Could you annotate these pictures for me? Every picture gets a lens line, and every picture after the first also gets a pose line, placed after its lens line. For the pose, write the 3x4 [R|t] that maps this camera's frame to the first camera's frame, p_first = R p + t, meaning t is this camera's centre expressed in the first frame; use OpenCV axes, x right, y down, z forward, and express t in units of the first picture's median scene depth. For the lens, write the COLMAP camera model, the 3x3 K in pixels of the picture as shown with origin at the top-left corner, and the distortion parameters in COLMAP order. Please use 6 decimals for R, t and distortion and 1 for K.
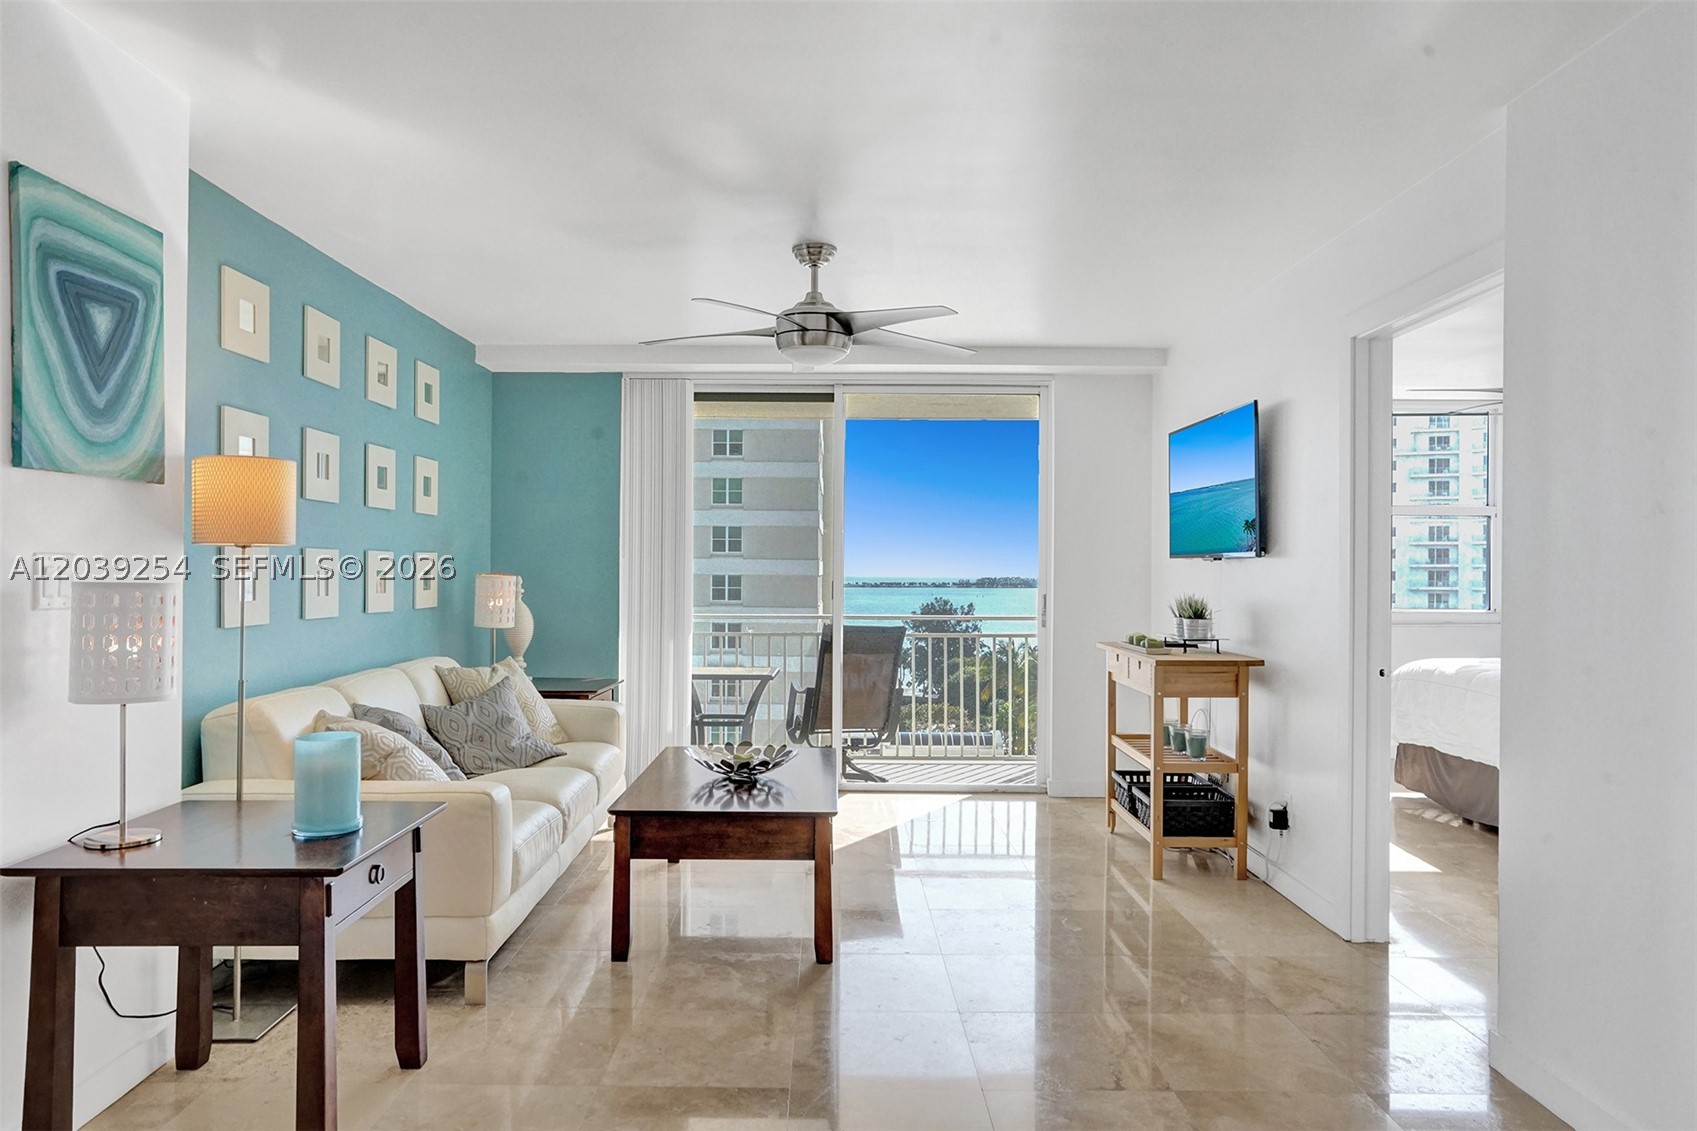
lens RADIAL K [[1093.9, 0, 848.5], [0, 1093.9, 565.5], [0, 0, 1]] dist [-0.007899, 0.004418]
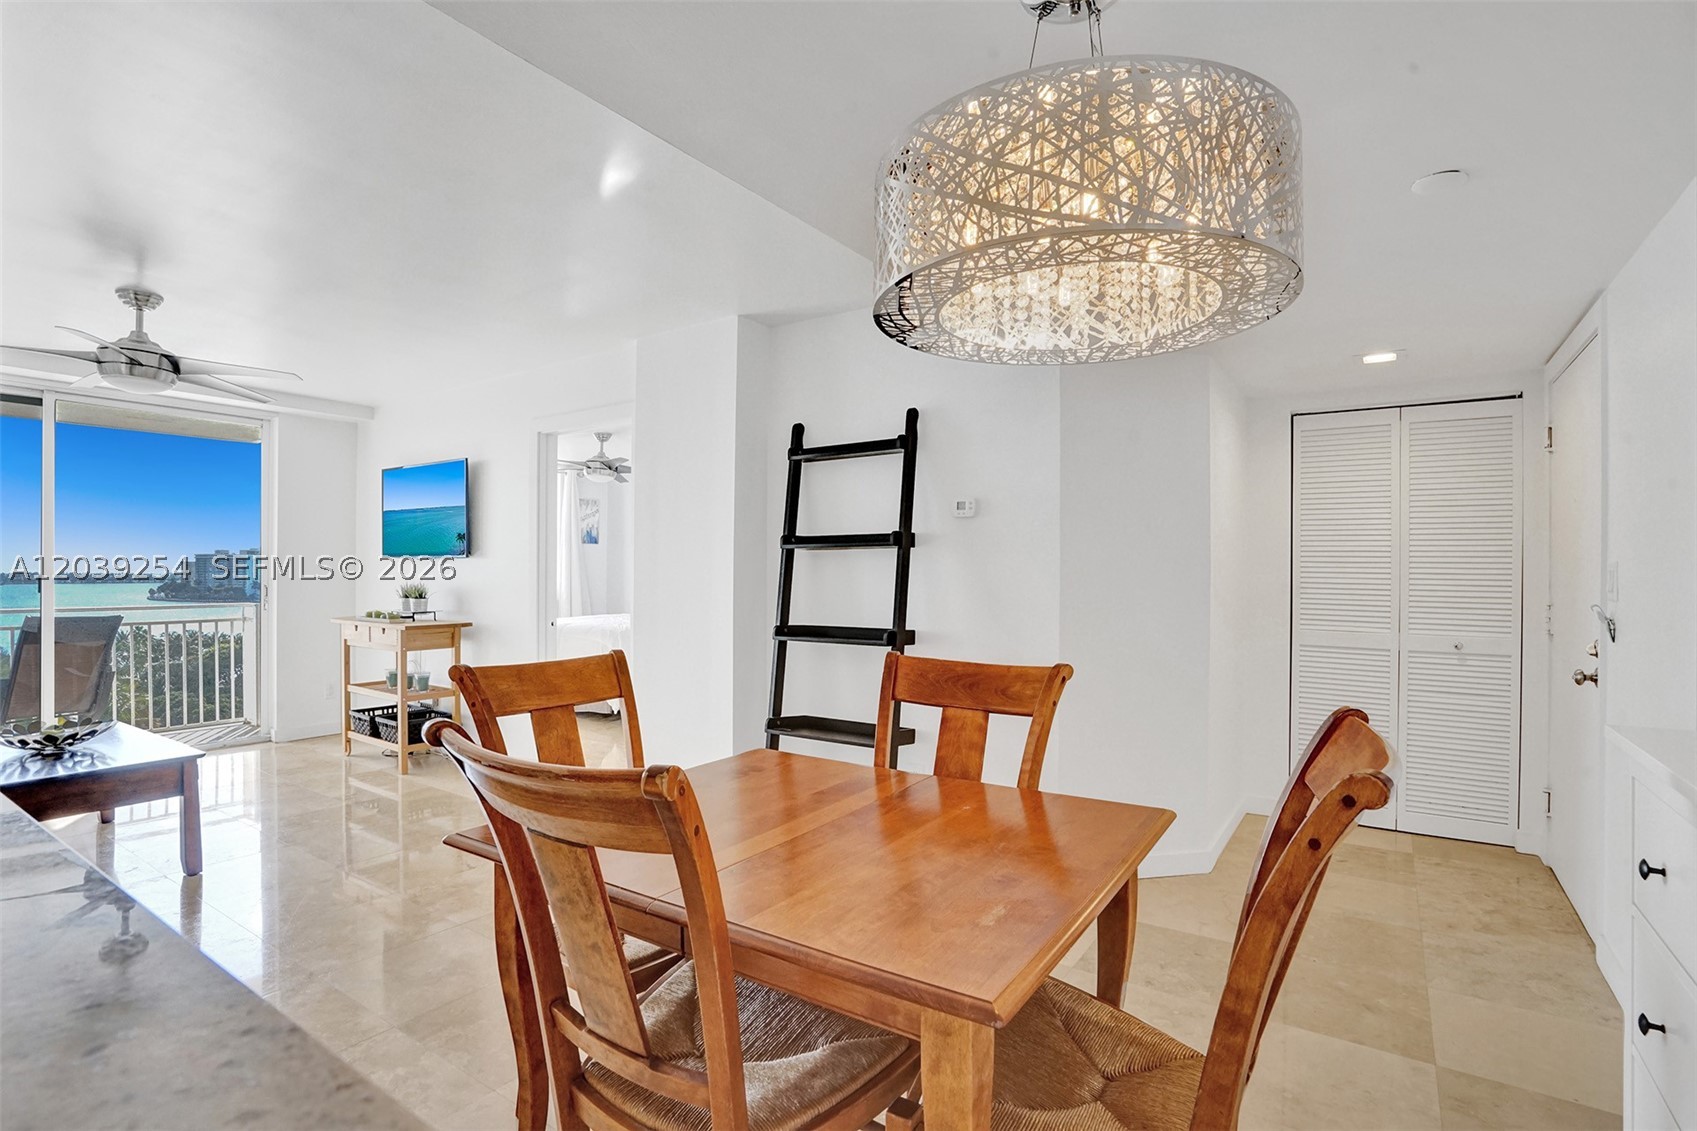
lens RADIAL K [[799.6, 0, 844.5], [0, 799.6, 581.1], [0, 0, 1]] dist [-0.036155, 0.000940]
pose [[0.575282, -0.013811, 0.817839, -0.245195], [-0.006027, 0.999759, 0.021123, -0.001086], [-0.817933, -0.017081, 0.575060, -0.101338]]
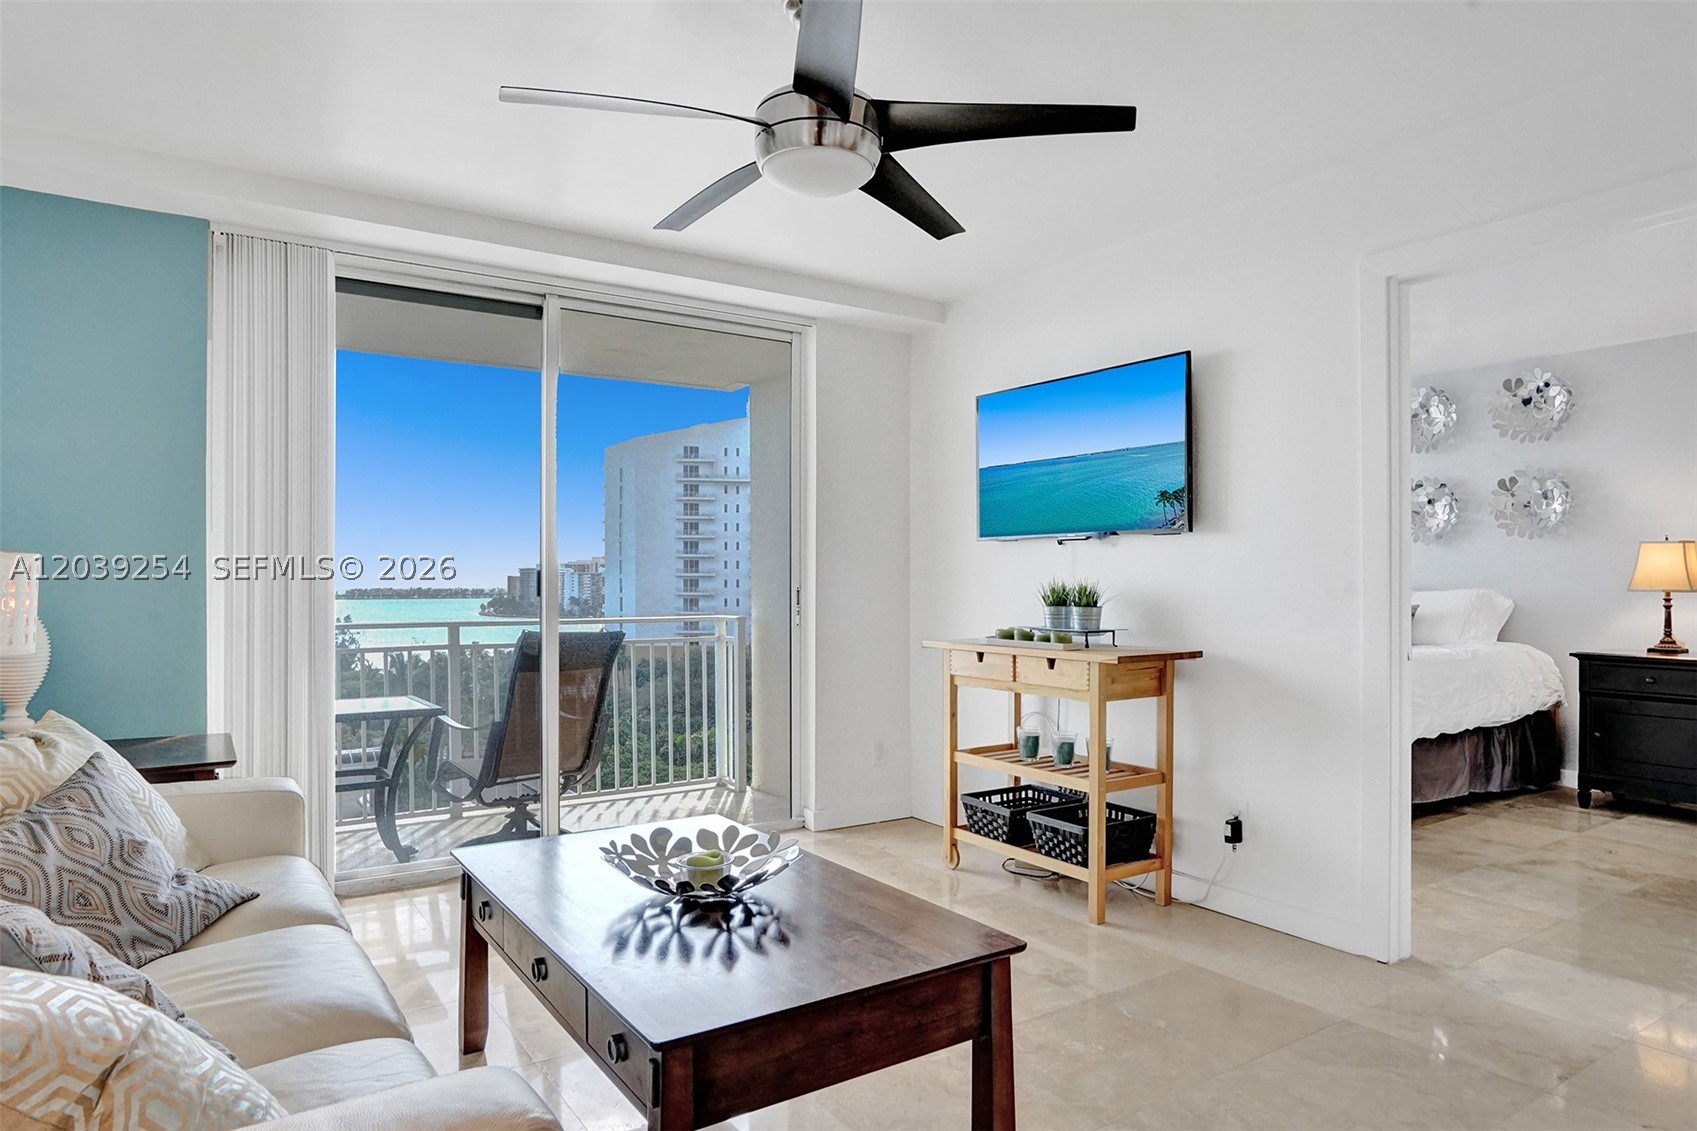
lens RADIAL K [[1013.2, 0, 847.5], [0, 1013.2, 585.7], [0, 0, 1]] dist [-0.009990, -0.000174]
pose [[0.838903, -0.008640, 0.544213, -0.285916], [0.002745, 0.999928, 0.011643, 0.023644], [-0.544274, -0.008273, 0.838866, 0.462124]]
